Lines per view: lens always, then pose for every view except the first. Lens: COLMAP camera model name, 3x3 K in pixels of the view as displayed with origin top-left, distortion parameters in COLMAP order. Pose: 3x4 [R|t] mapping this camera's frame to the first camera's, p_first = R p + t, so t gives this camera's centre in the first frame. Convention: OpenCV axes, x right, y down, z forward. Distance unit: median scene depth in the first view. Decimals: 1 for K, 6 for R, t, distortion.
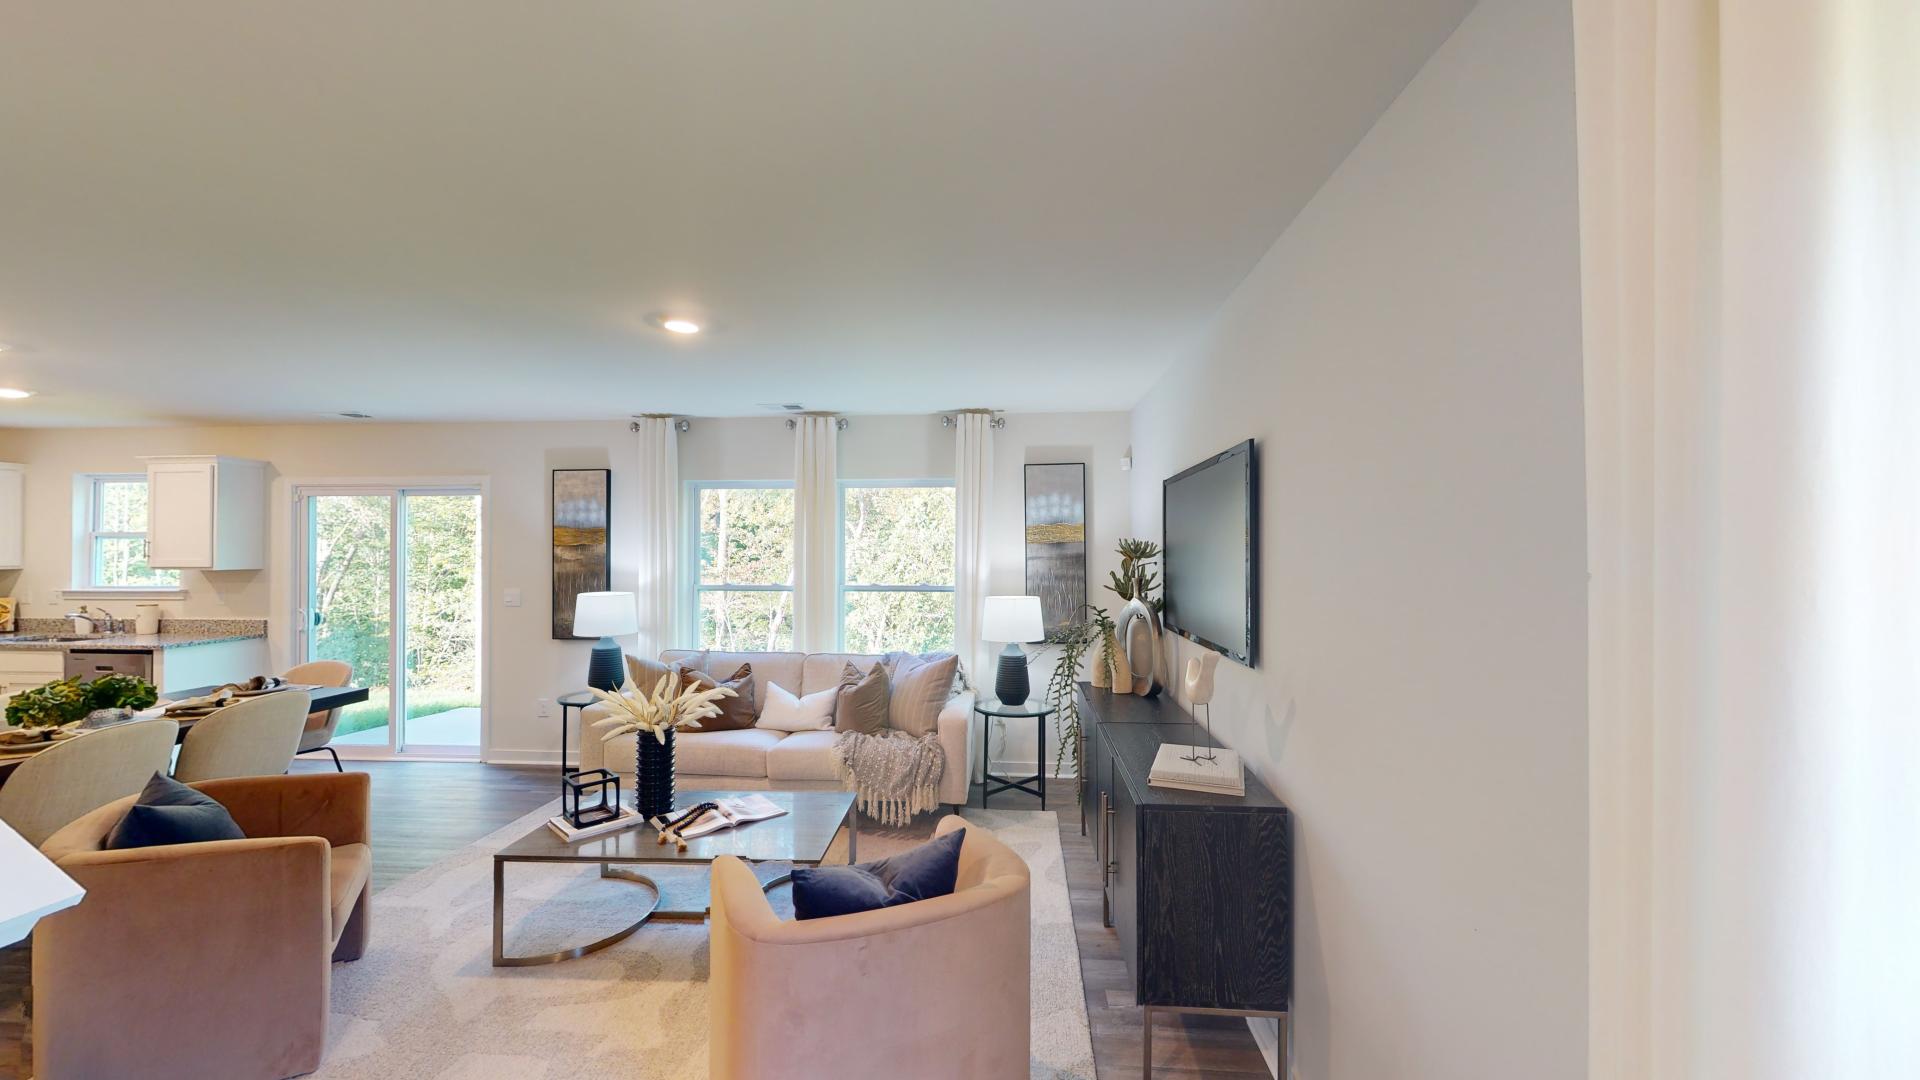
lens RADIAL K [[687.9, 0, 960.0], [0, 687.9, 540.0], [0, 0, 1]] dist [-0.001024, -0.000226]
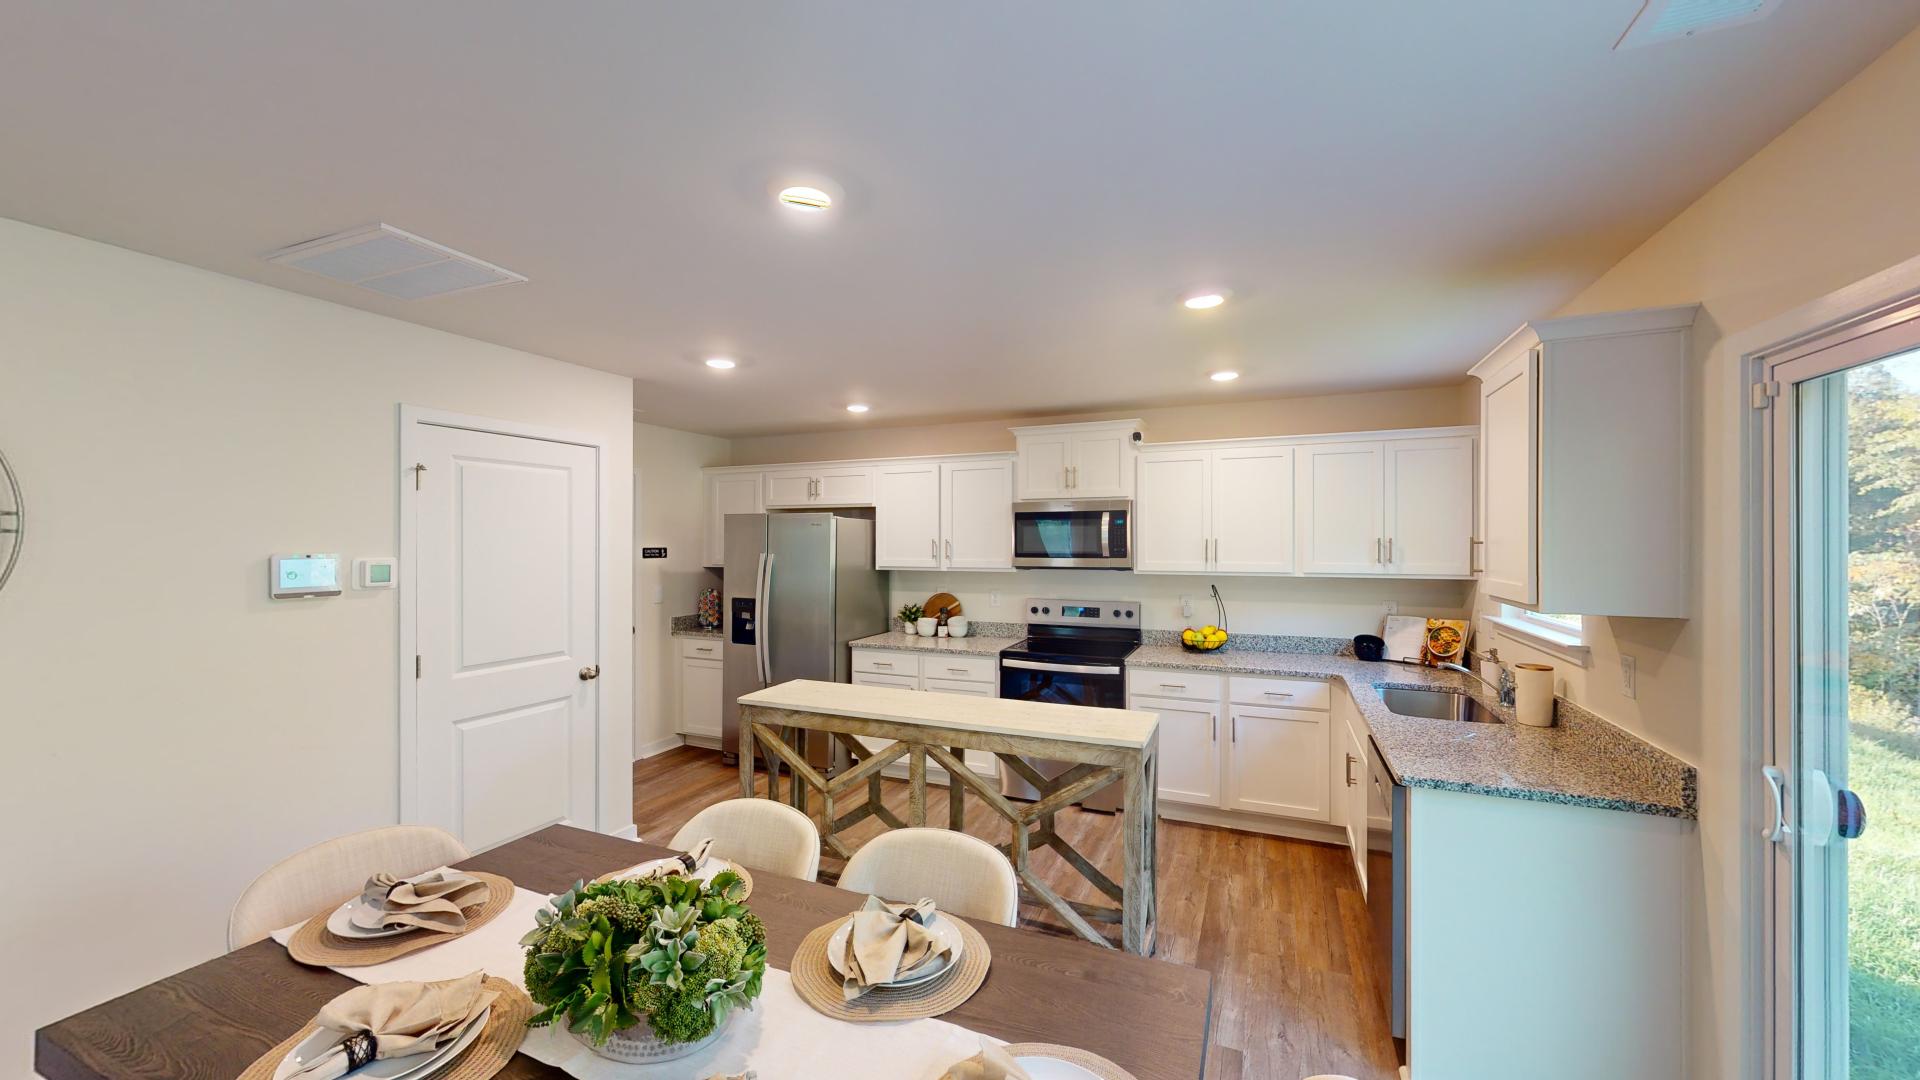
lens RADIAL K [[703.9, 0, 957.5], [0, 703.9, 543.6], [0, 0, 1]] dist [0.000528, 0.000014]
pose [[-0.327048, 0.005014, -0.944994, -0.585472], [0.015426, 0.999881, -0.000033, -0.001325], [0.944882, -0.014589, -0.327086, 0.808142]]
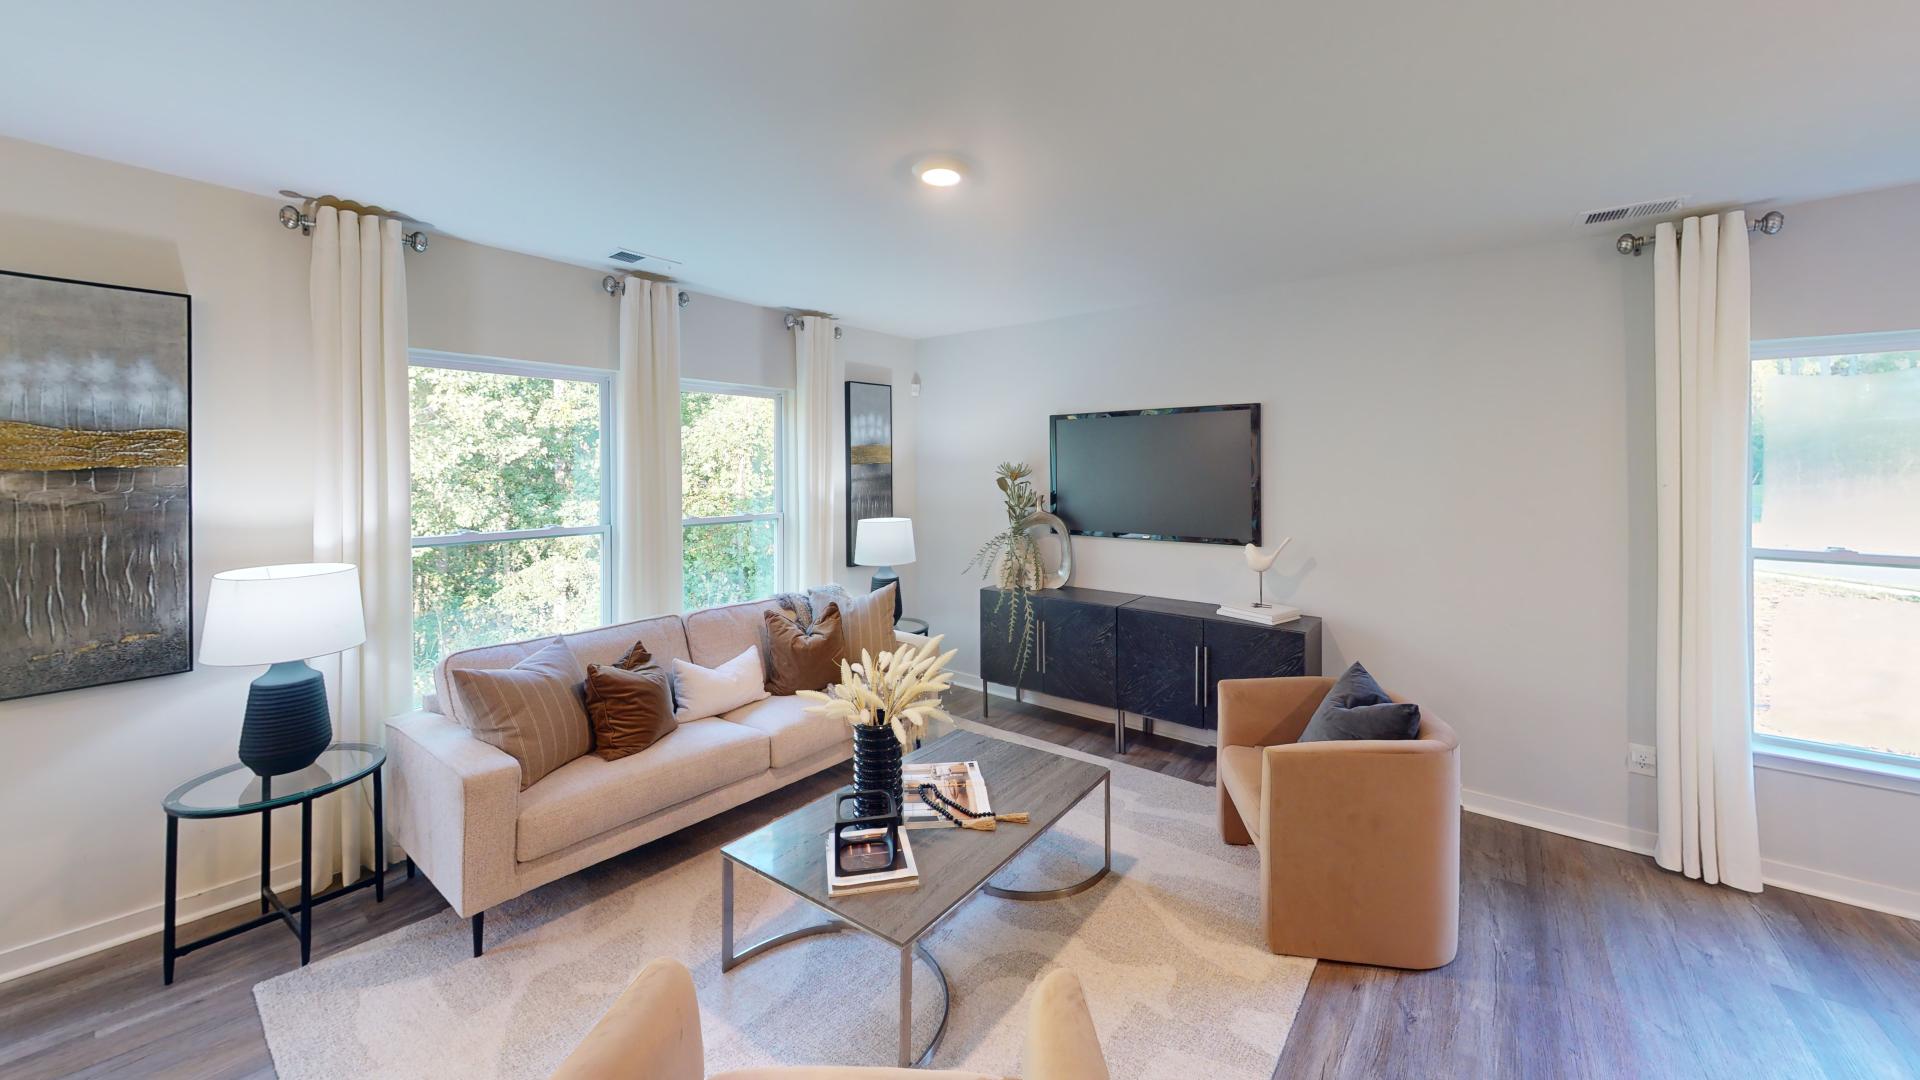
lens RADIAL K [[681.1, 0, 917.6], [0, 681.1, 556.0], [0, 0, 1]] dist [-0.000025, -0.000083]
pose [[0.569309, -0.110922, 0.814606, -0.616449], [-0.012169, 0.989611, 0.143257, -0.005883], [-0.822033, -0.091470, 0.562045, 0.349915]]
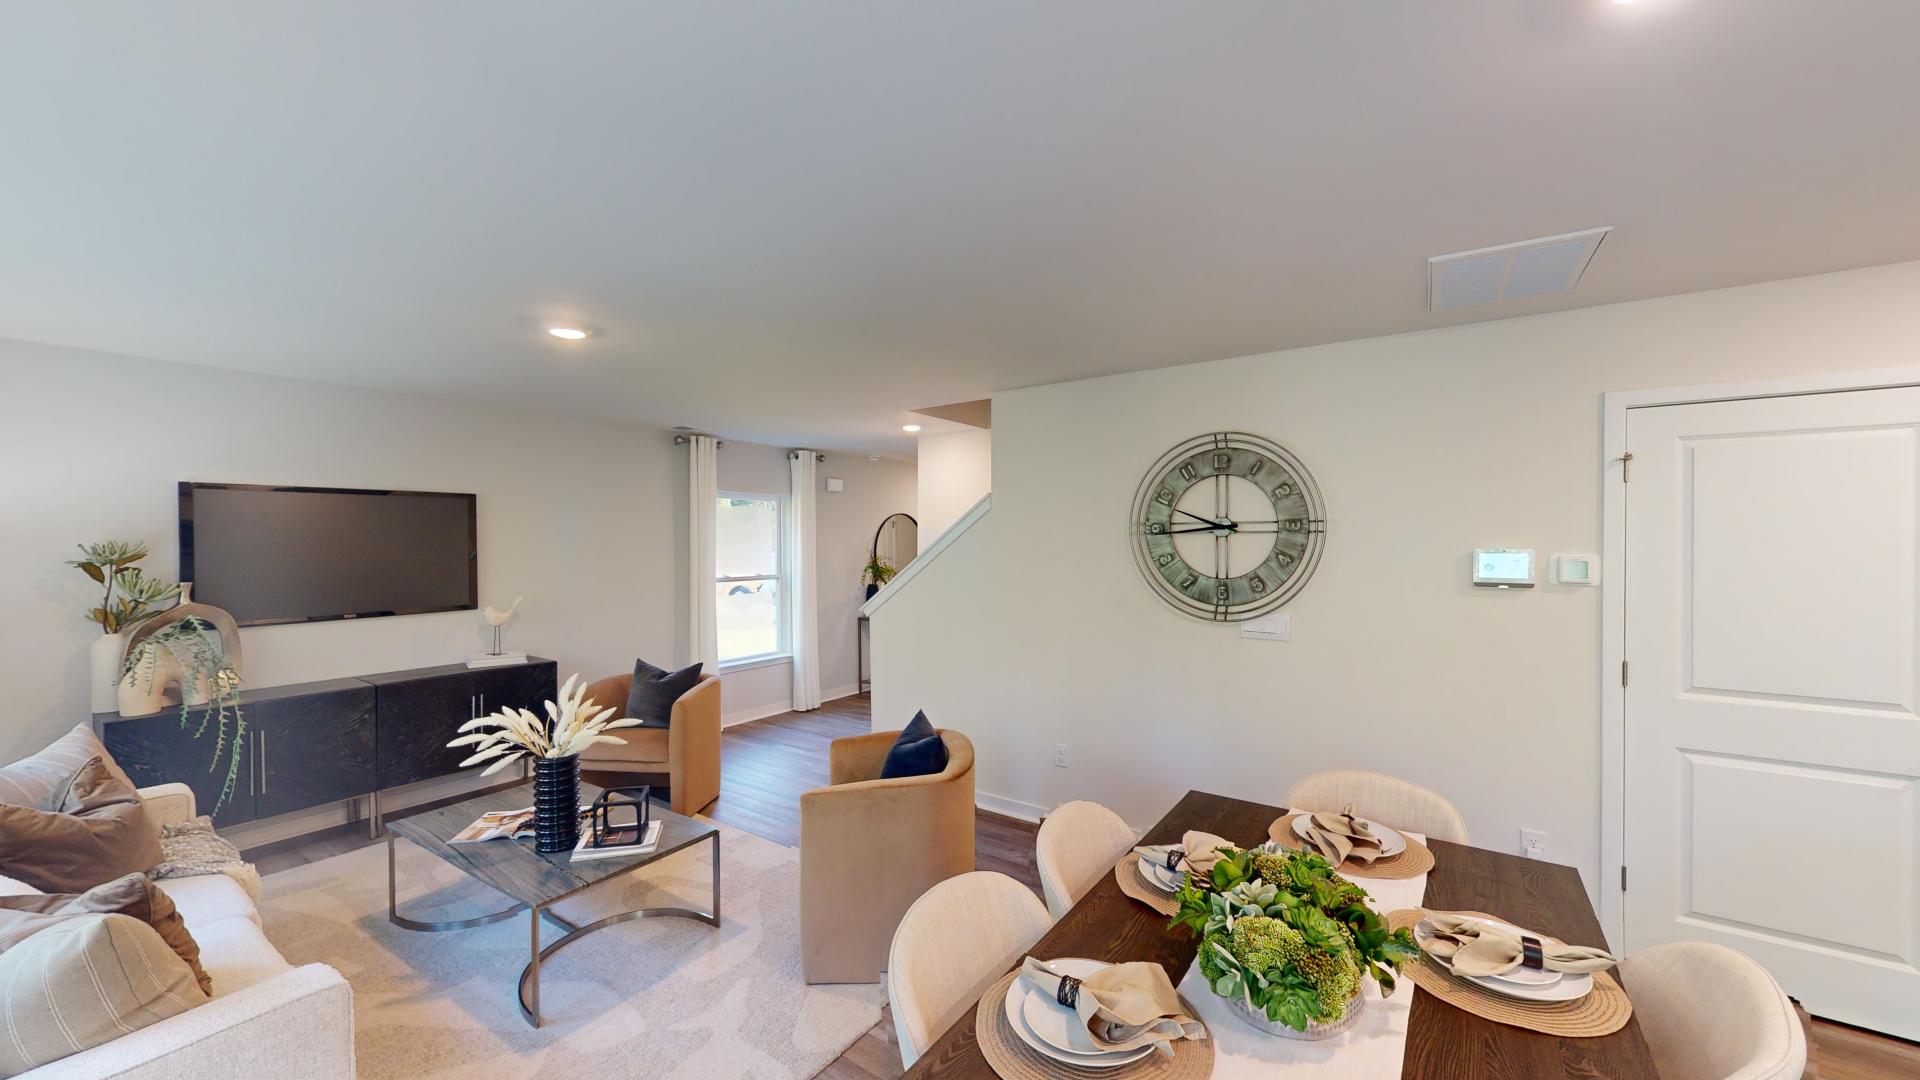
lens RADIAL K [[703.9, 0, 957.5], [0, 703.9, 543.6], [0, 0, 1]] dist [0.000528, 0.000014]
pose [[-0.855759, -0.001100, 0.517374, -0.832930], [-0.005178, 0.999966, -0.006439, 0.000623], [-0.517349, -0.008189, -0.855735, 0.919412]]
